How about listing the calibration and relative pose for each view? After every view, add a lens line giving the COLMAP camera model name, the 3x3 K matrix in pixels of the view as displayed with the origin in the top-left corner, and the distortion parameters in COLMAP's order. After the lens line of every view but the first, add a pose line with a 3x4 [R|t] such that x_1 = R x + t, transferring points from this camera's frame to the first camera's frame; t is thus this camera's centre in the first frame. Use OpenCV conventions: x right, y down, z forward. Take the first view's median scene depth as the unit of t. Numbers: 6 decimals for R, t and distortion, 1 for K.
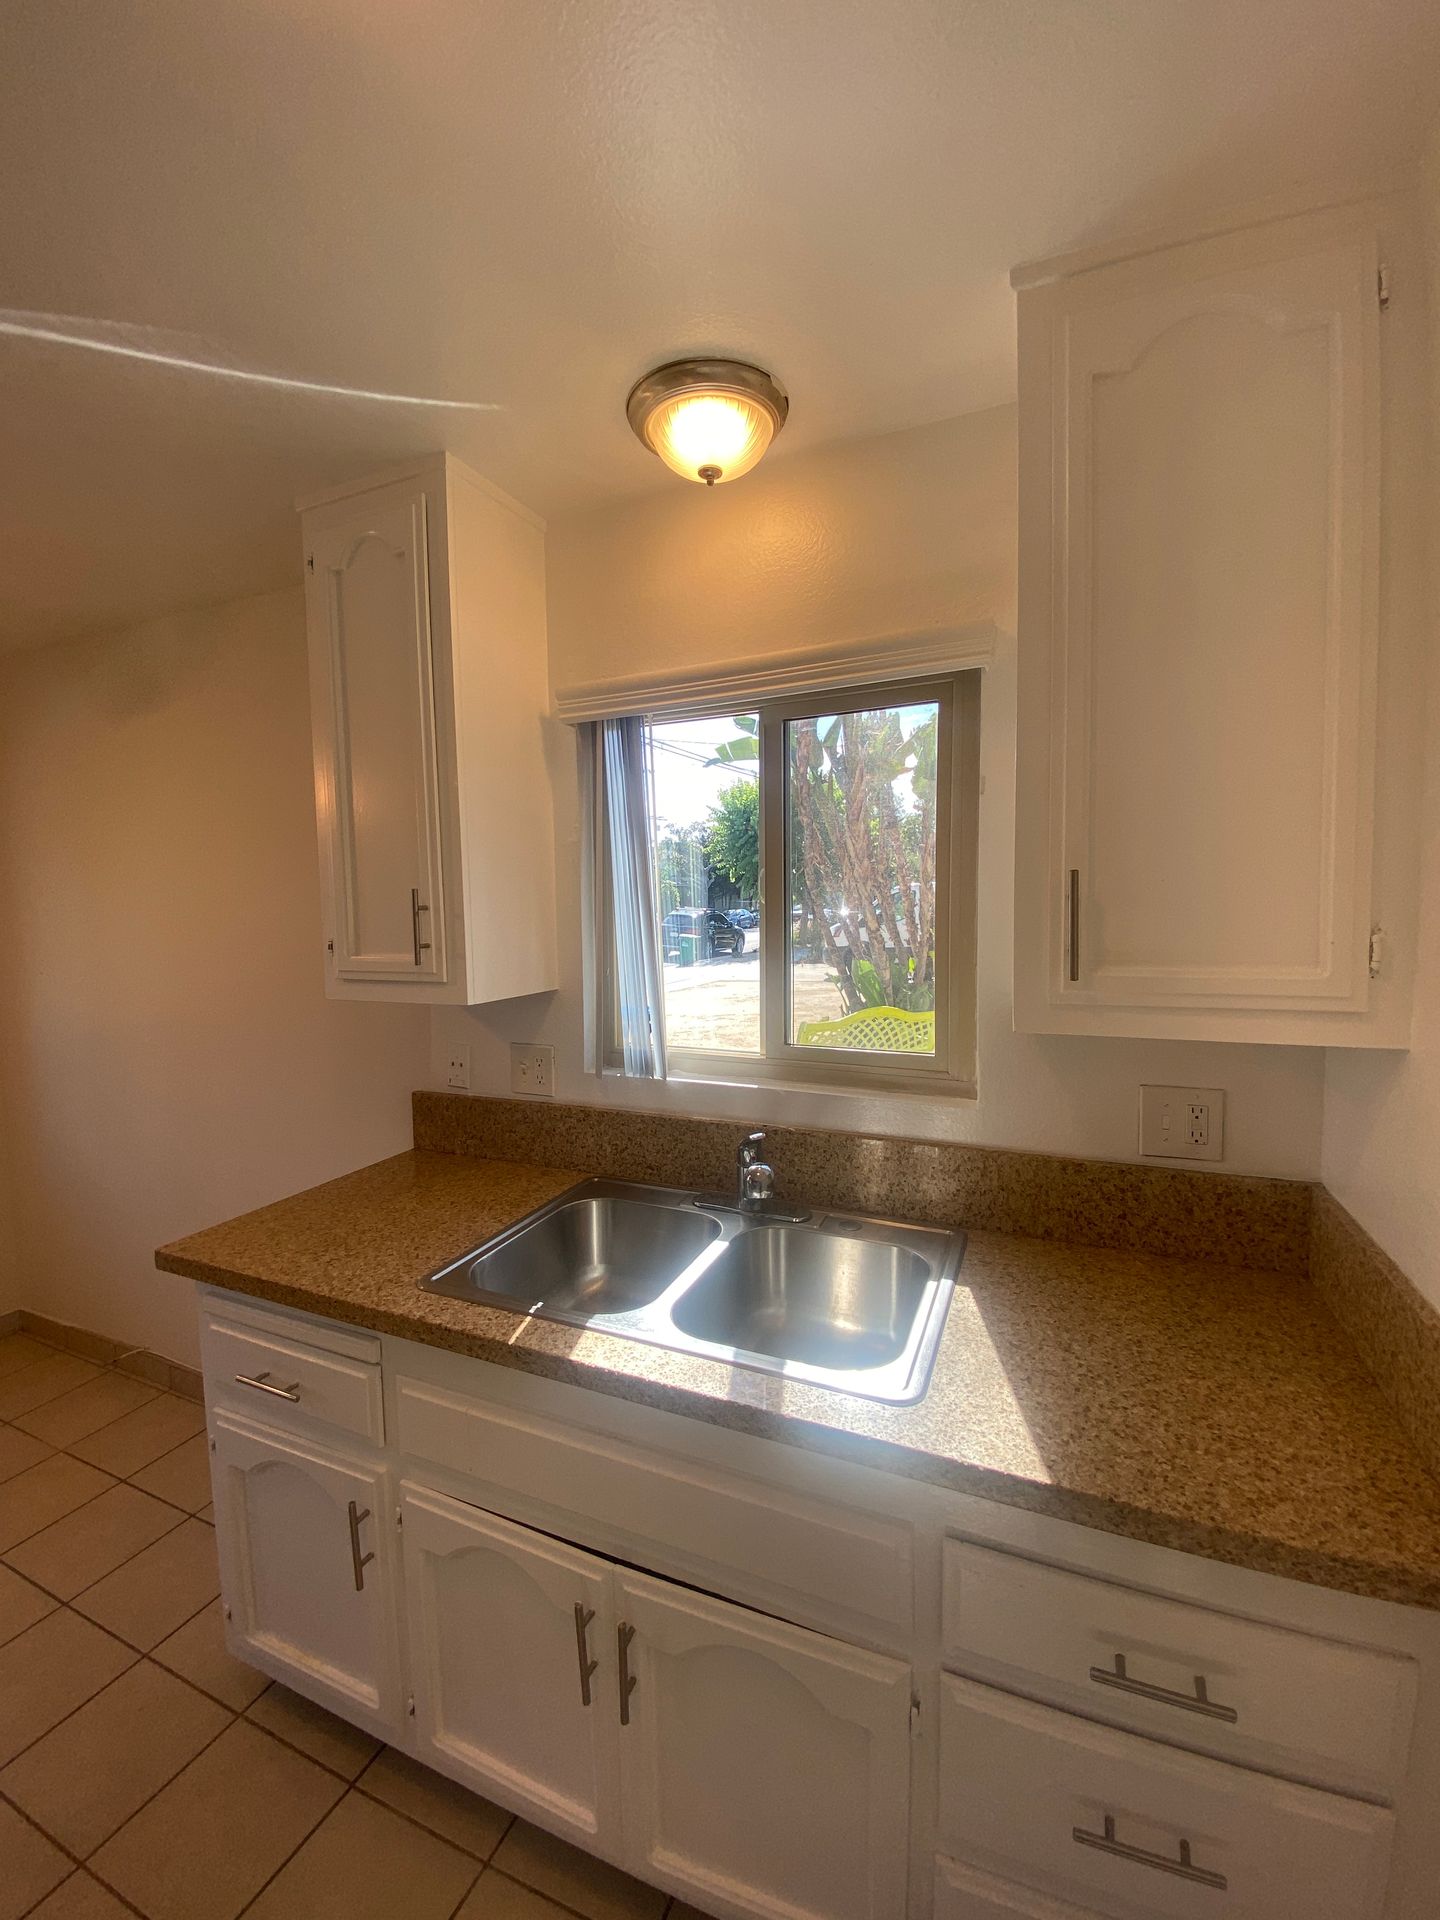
lens RADIAL K [[777.3, 0, 712.7], [0, 777.3, 951.3], [0, 0, 1]] dist [0.018322, -0.018117]
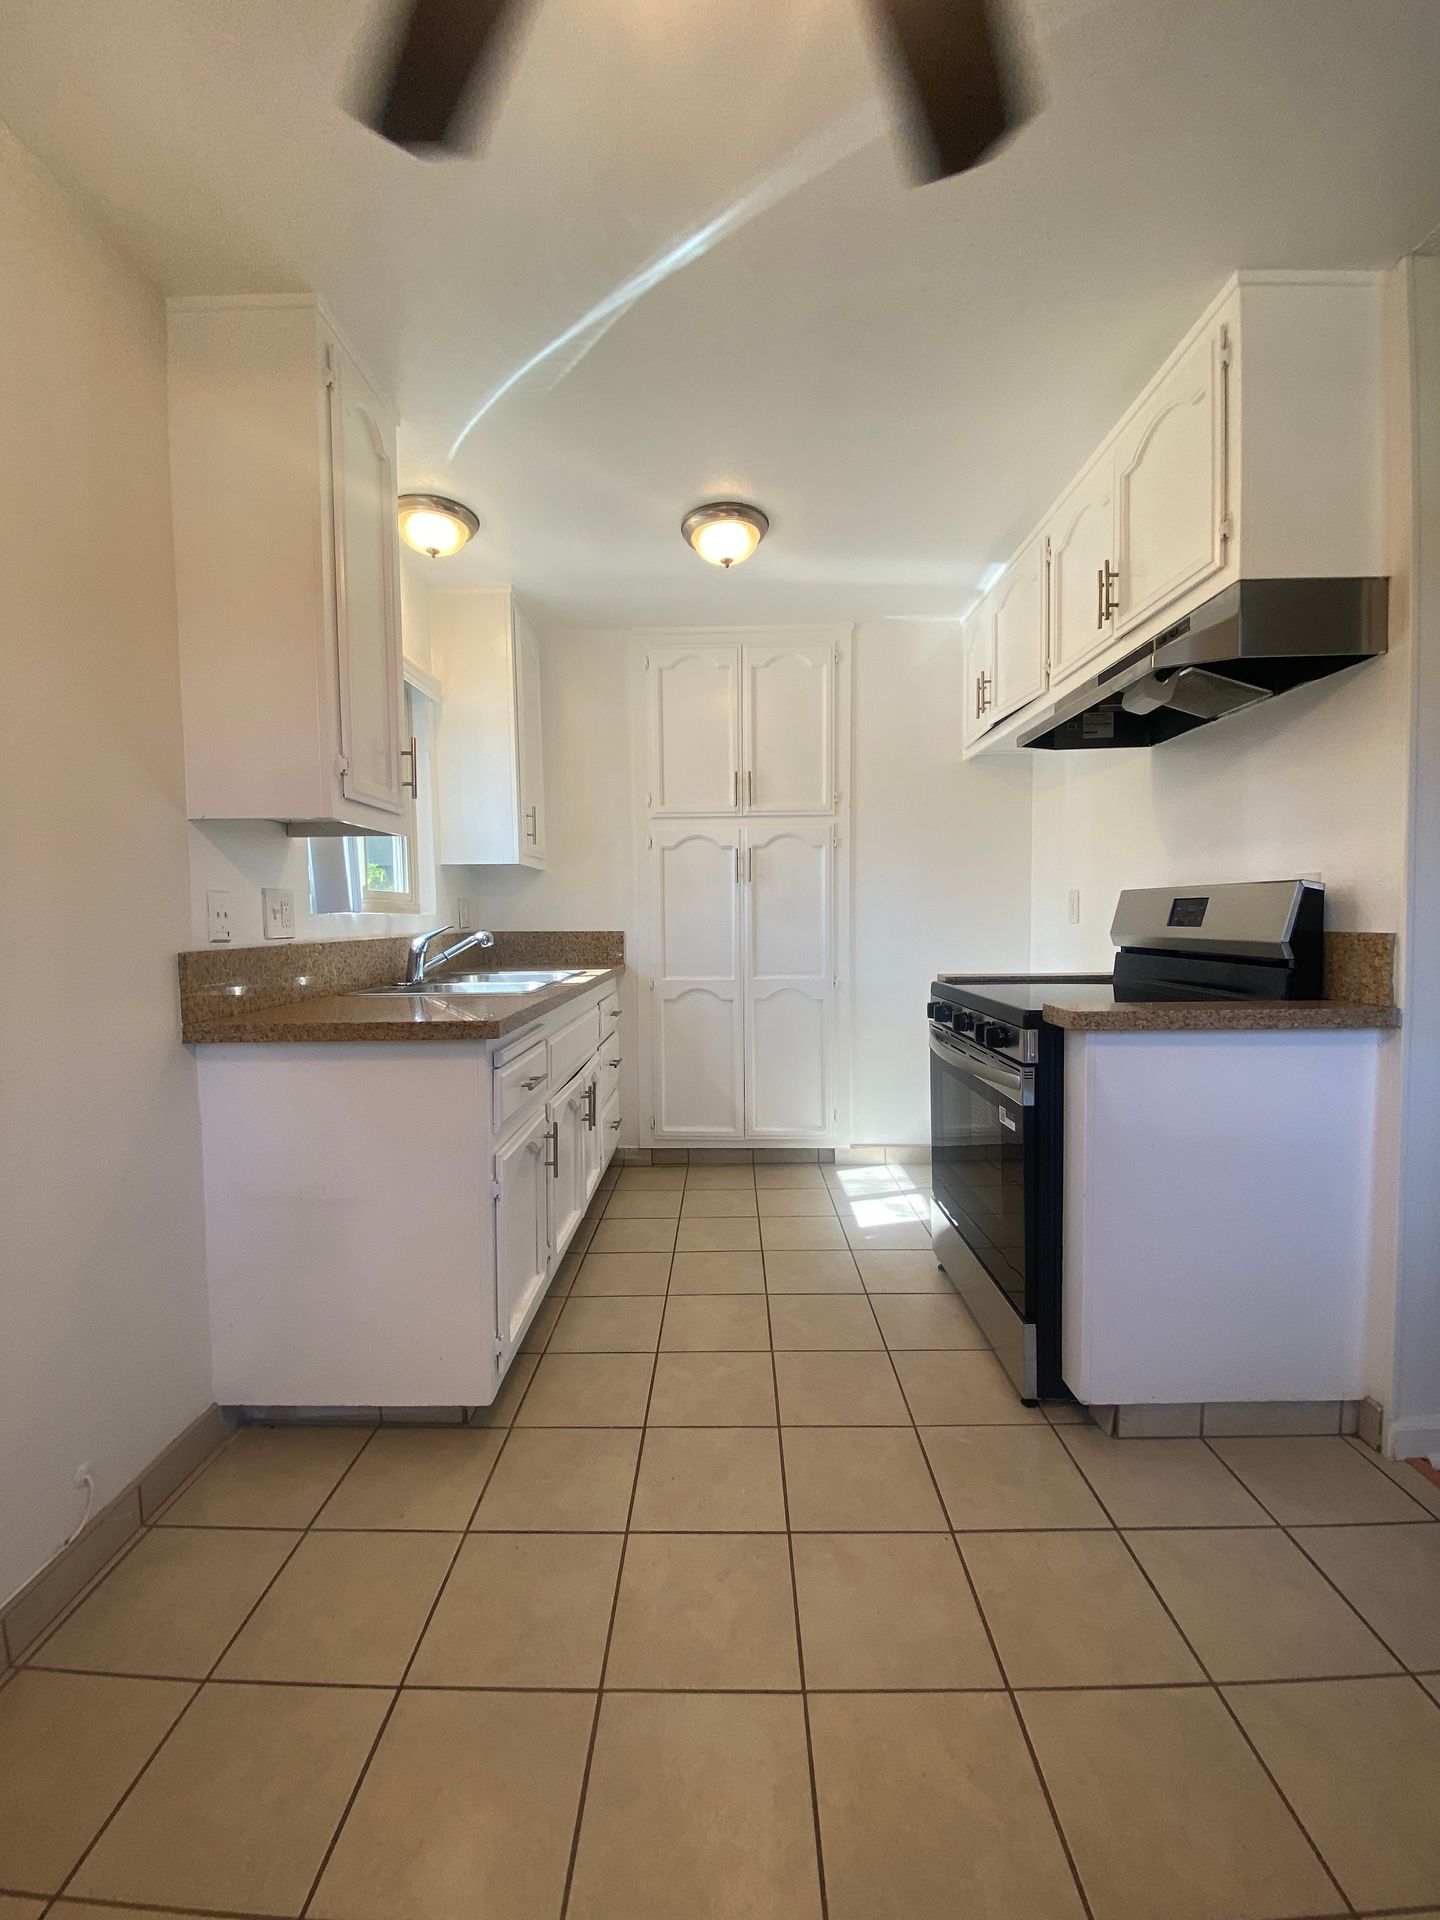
lens RADIAL K [[777.3, 0, 712.7], [0, 777.3, 951.3], [0, 0, 1]] dist [0.018322, -0.018117]
pose [[-0.386391, -0.013659, 0.922234, -1.485399], [0.078031, 0.995821, 0.047442, 0.204722], [-0.919028, 0.090294, -0.383710, 0.905010]]
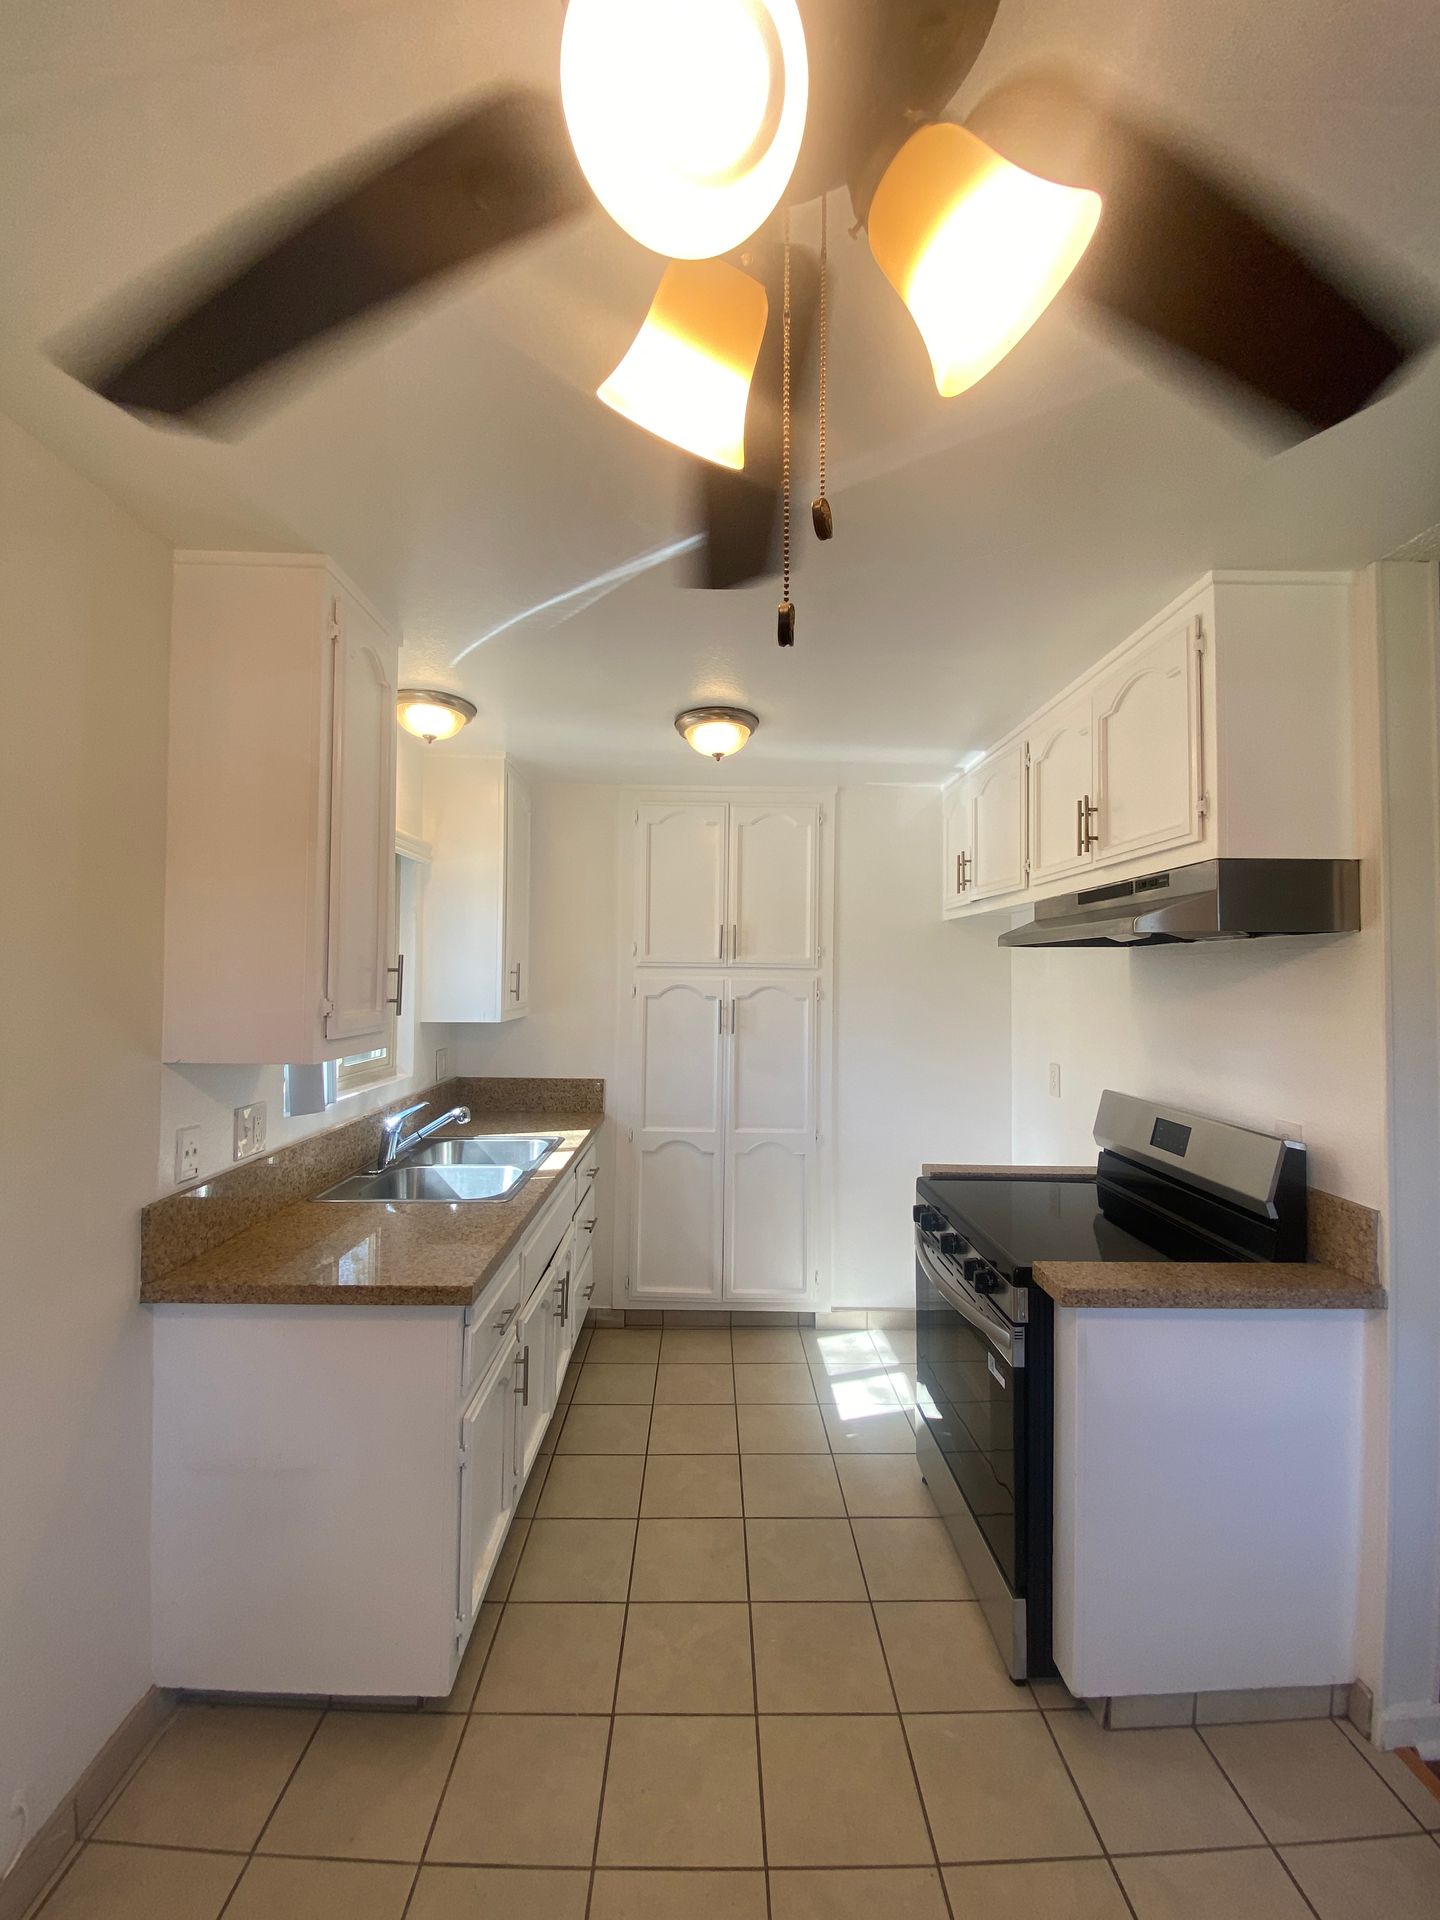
lens RADIAL K [[777.3, 0, 712.7], [0, 777.3, 951.3], [0, 0, 1]] dist [0.018322, -0.018117]
pose [[-0.413168, 0.046970, 0.909443, -1.477283], [0.054277, 0.998164, -0.026893, -0.023037], [-0.909036, 0.038251, -0.414959, 0.899646]]
